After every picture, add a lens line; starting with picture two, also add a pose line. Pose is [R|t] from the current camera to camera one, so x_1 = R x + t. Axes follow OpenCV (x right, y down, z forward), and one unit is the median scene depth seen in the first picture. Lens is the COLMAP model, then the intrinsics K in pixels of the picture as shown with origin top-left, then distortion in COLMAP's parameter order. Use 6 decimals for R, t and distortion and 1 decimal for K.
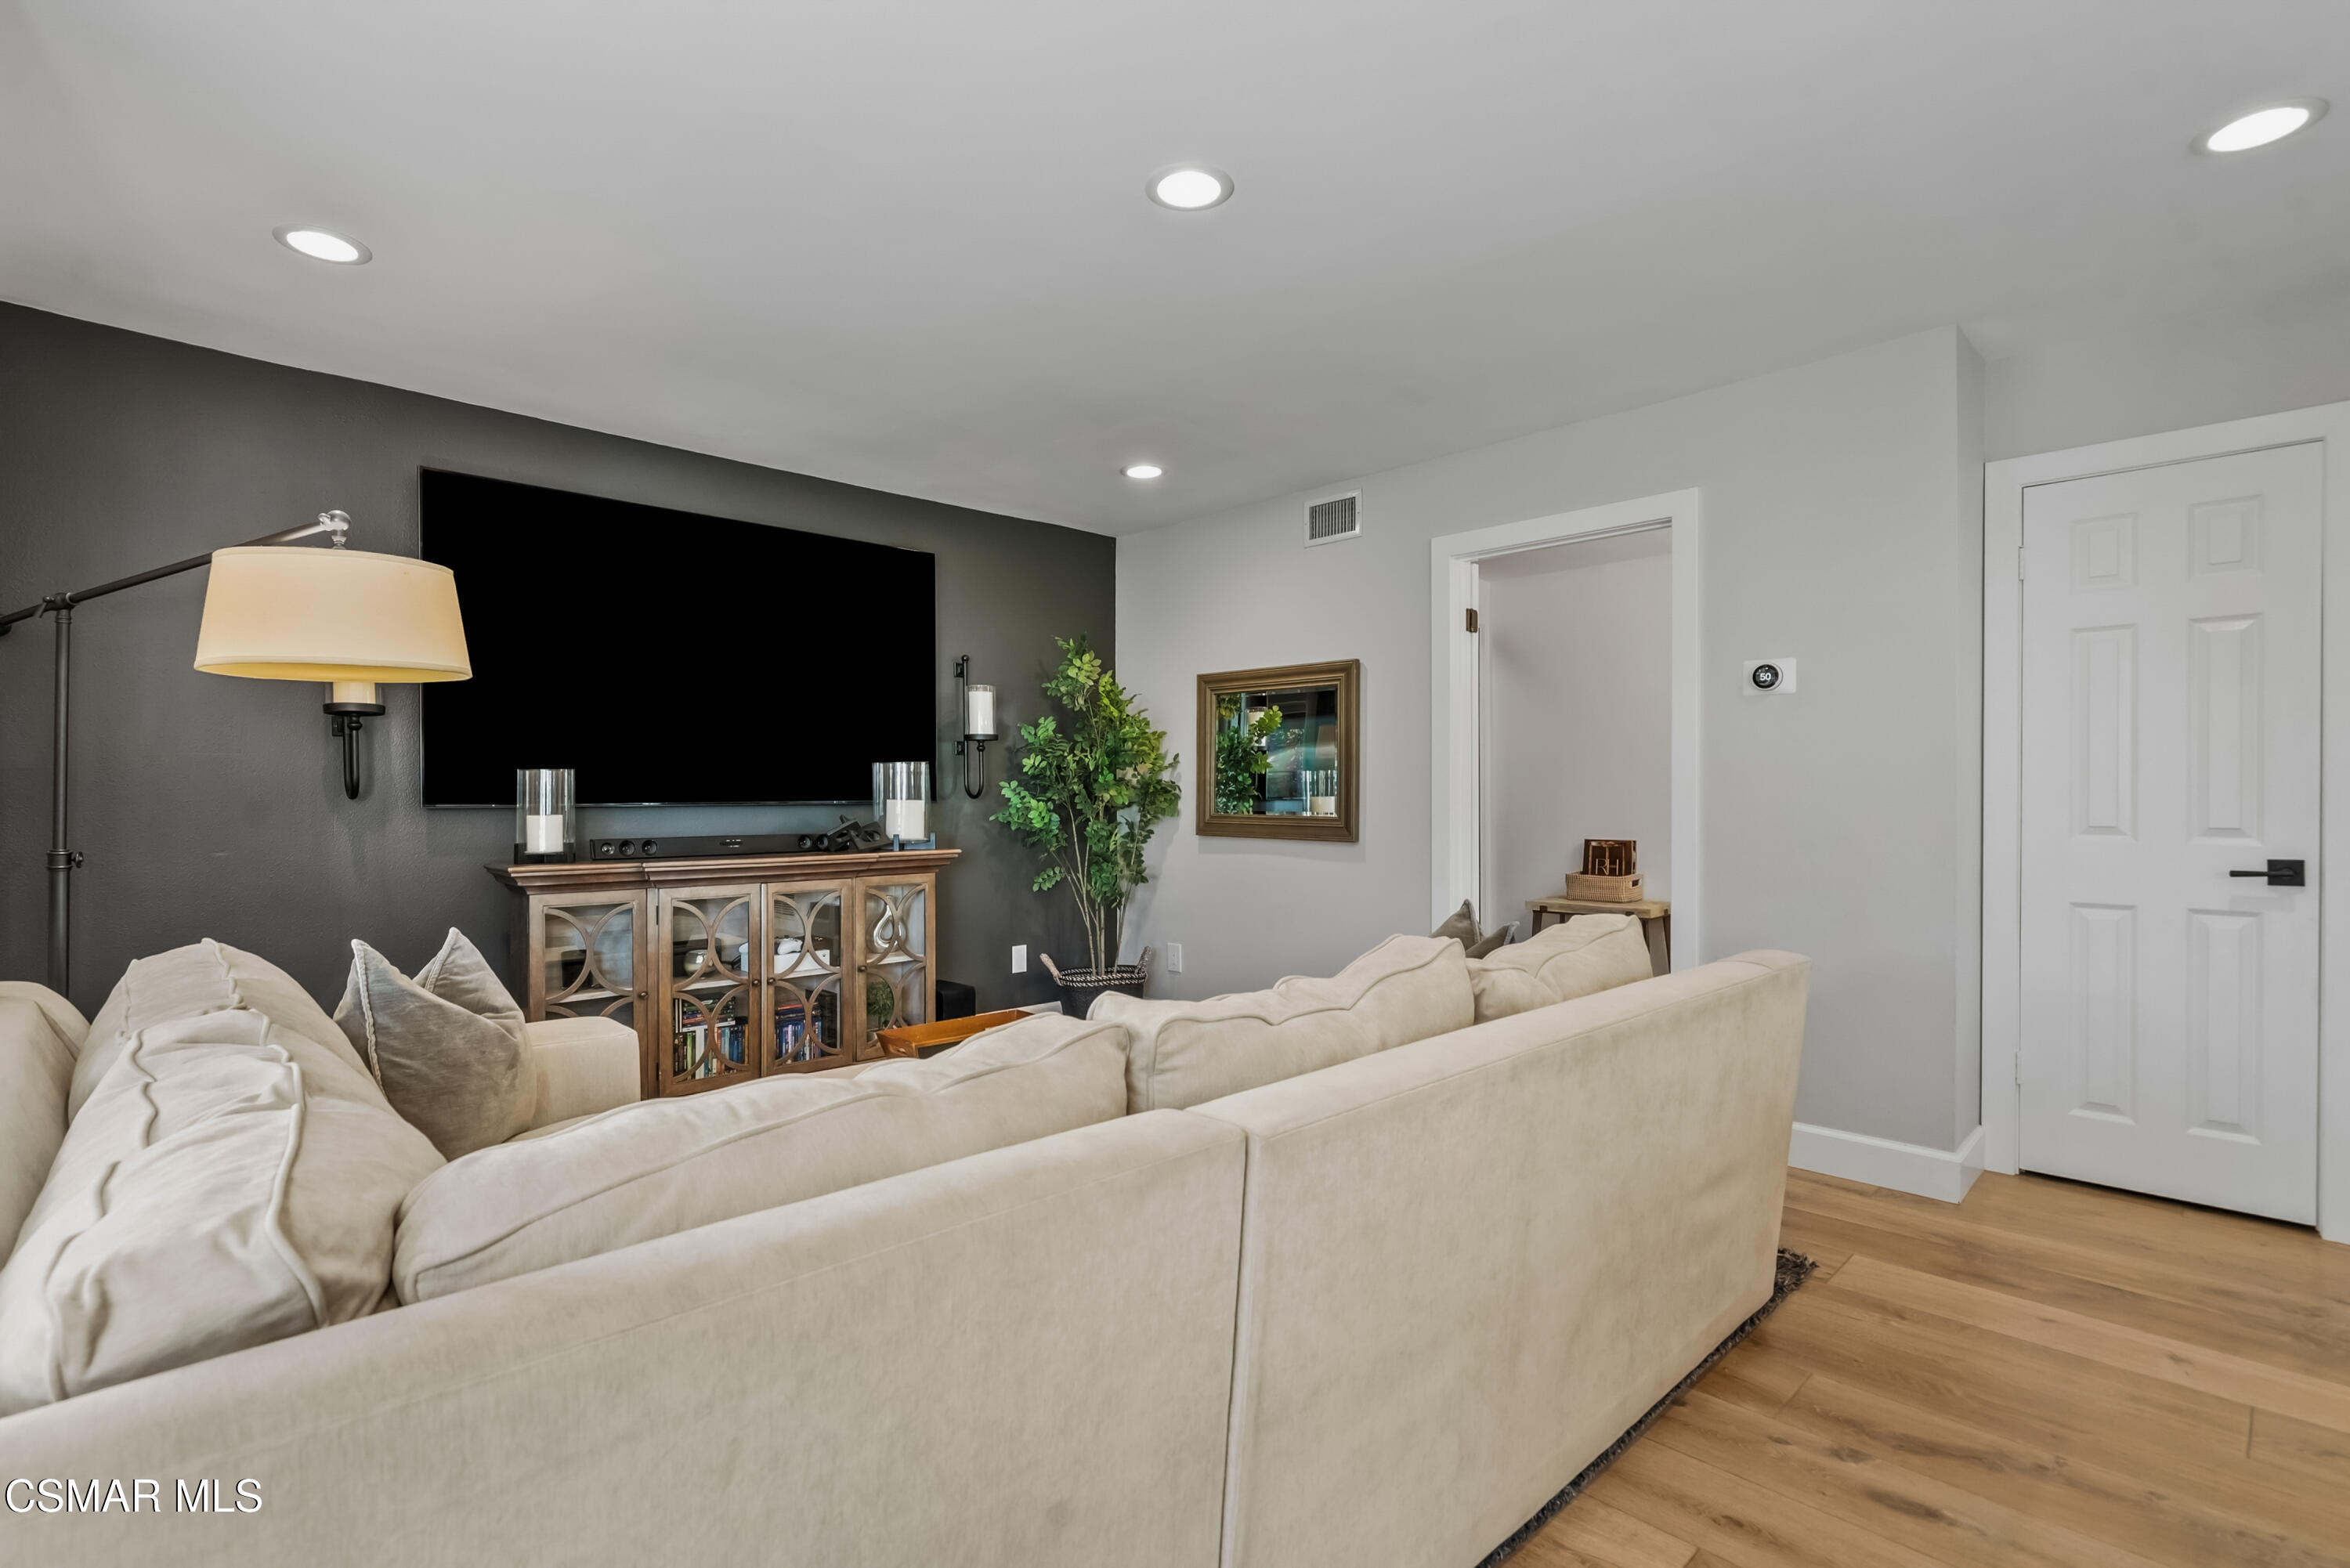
lens RADIAL K [[1138.9, 0, 1175.0], [0, 1138.9, 784.0], [0, 0, 1]] dist [-0.000215, -0.000021]
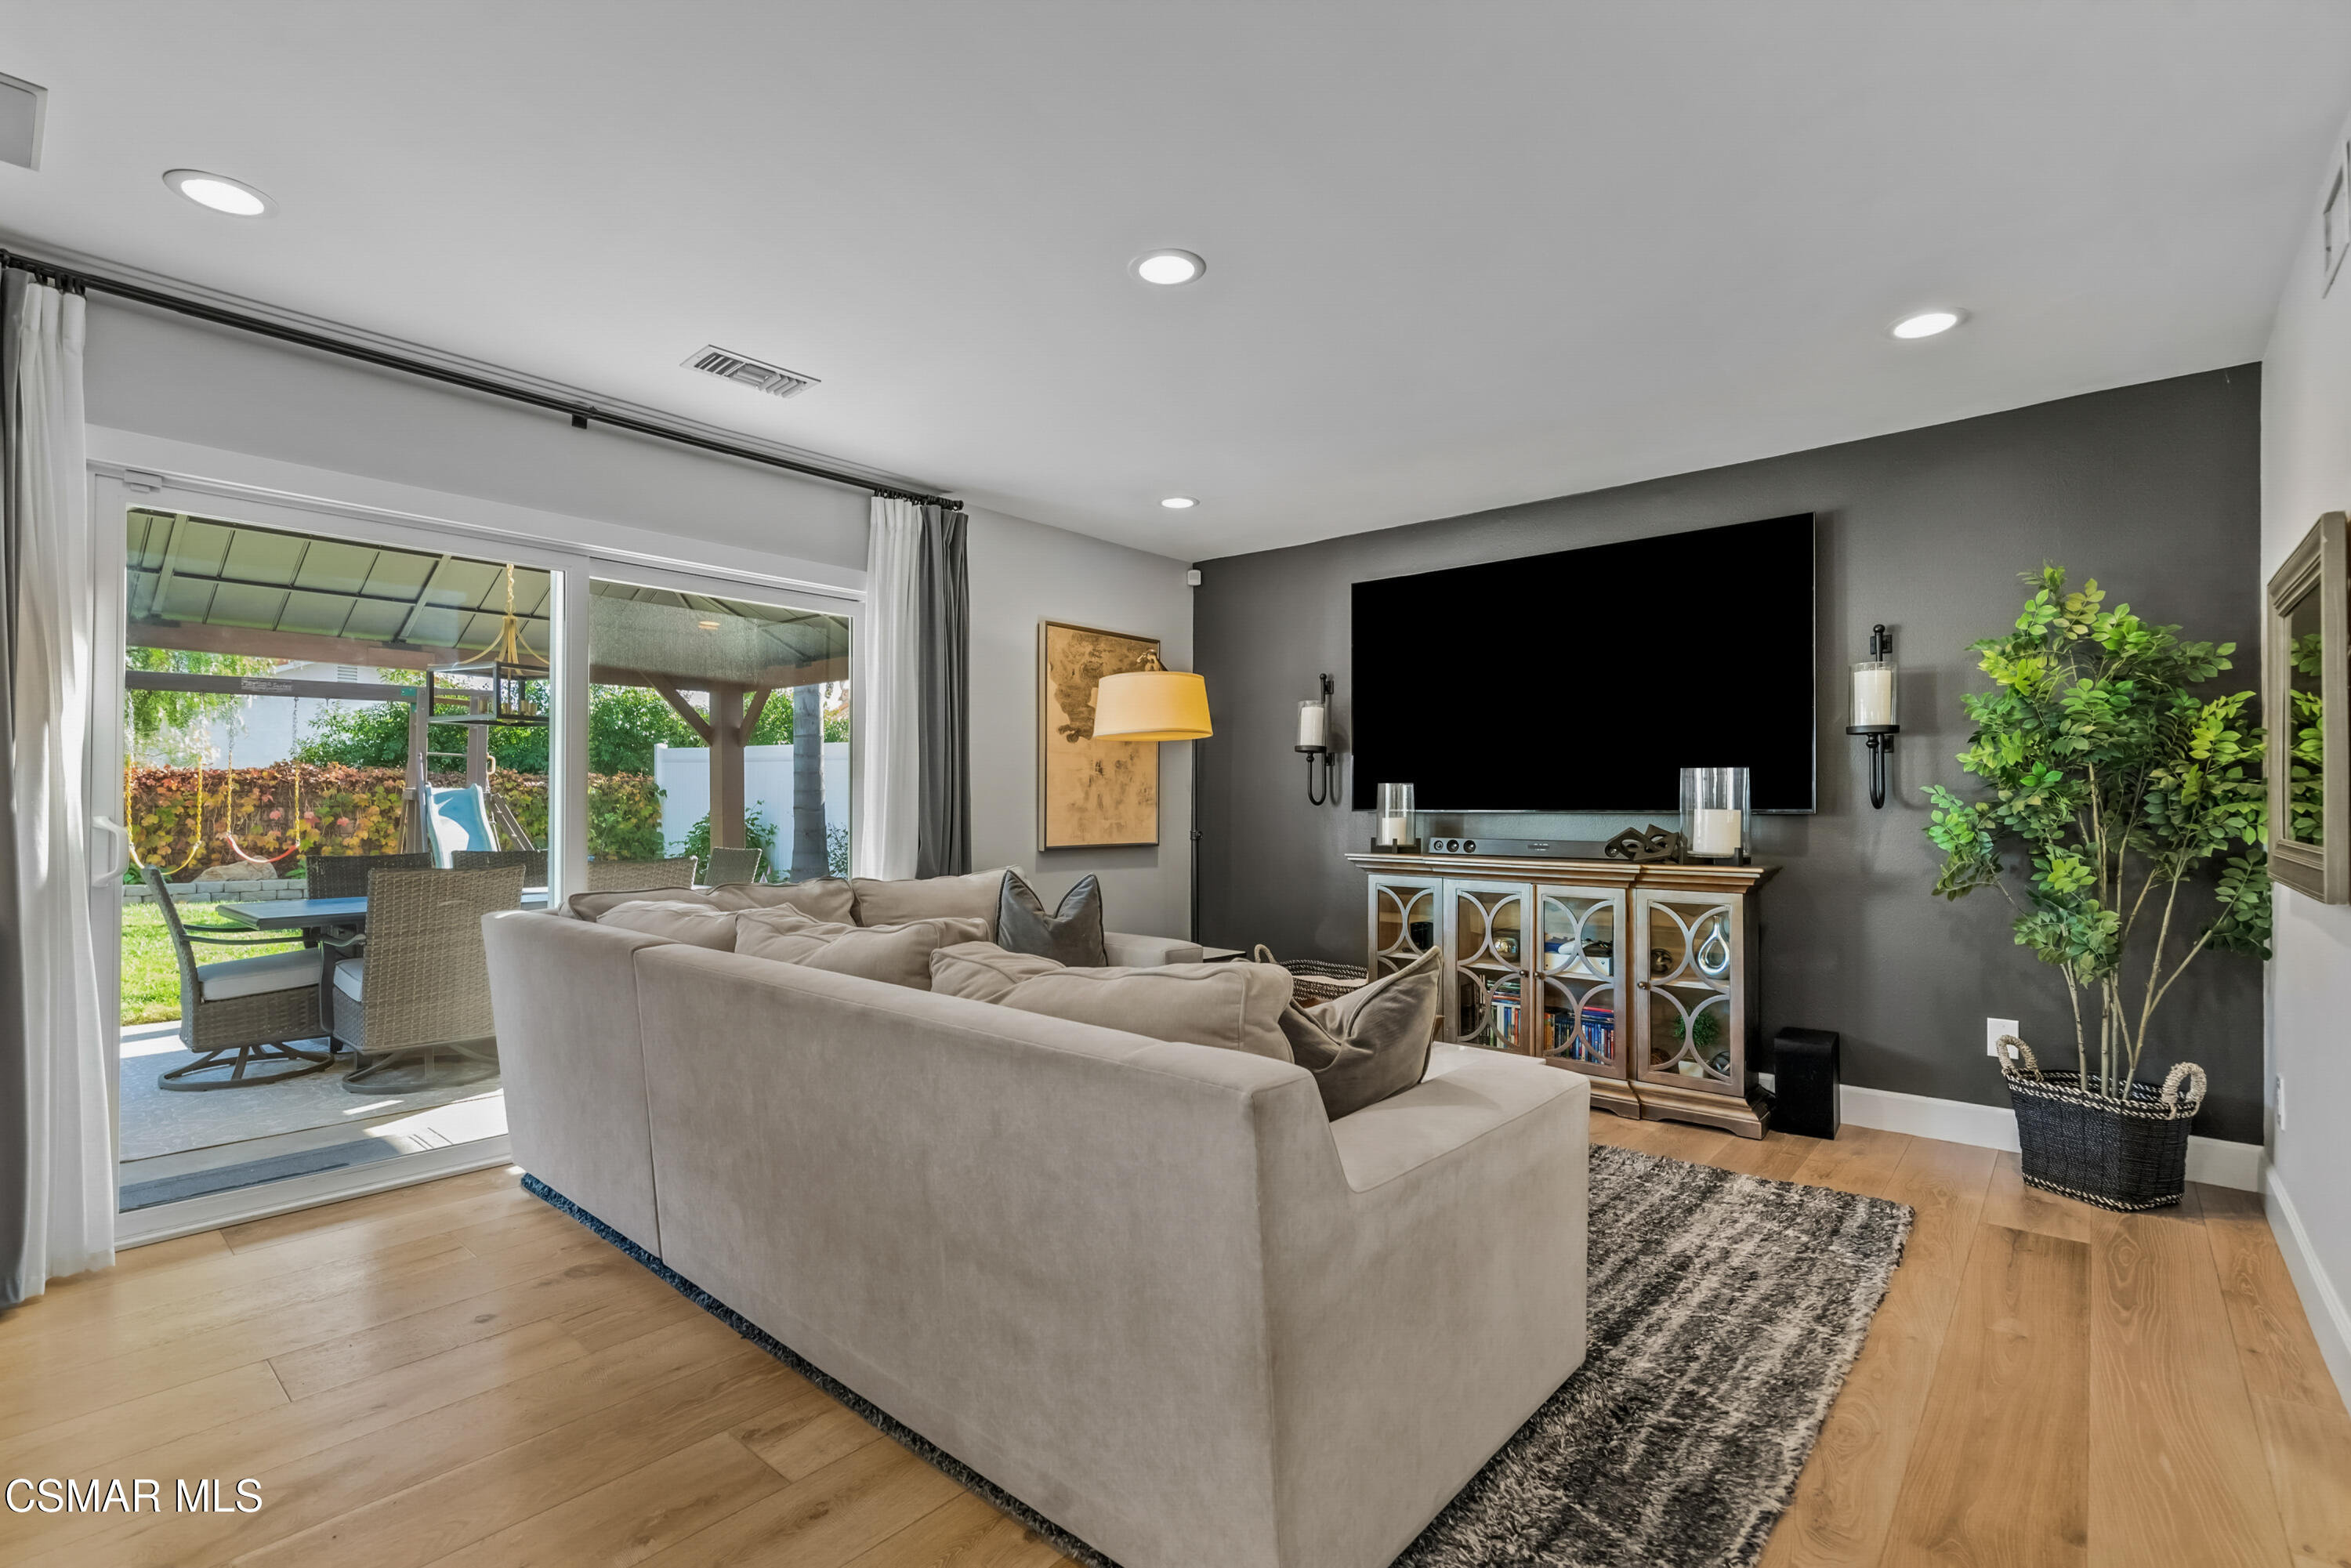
lens RADIAL K [[1094.8, 0, 1125.1], [0, 1094.8, 808.8], [0, 0, 1]] dist [-0.000914, -0.000024]
pose [[0.091431, 0.006101, -0.995793, 0.620656], [0.000543, 0.999981, 0.006176, 0.008405], [0.995811, -0.001105, 0.091426, 0.499421]]
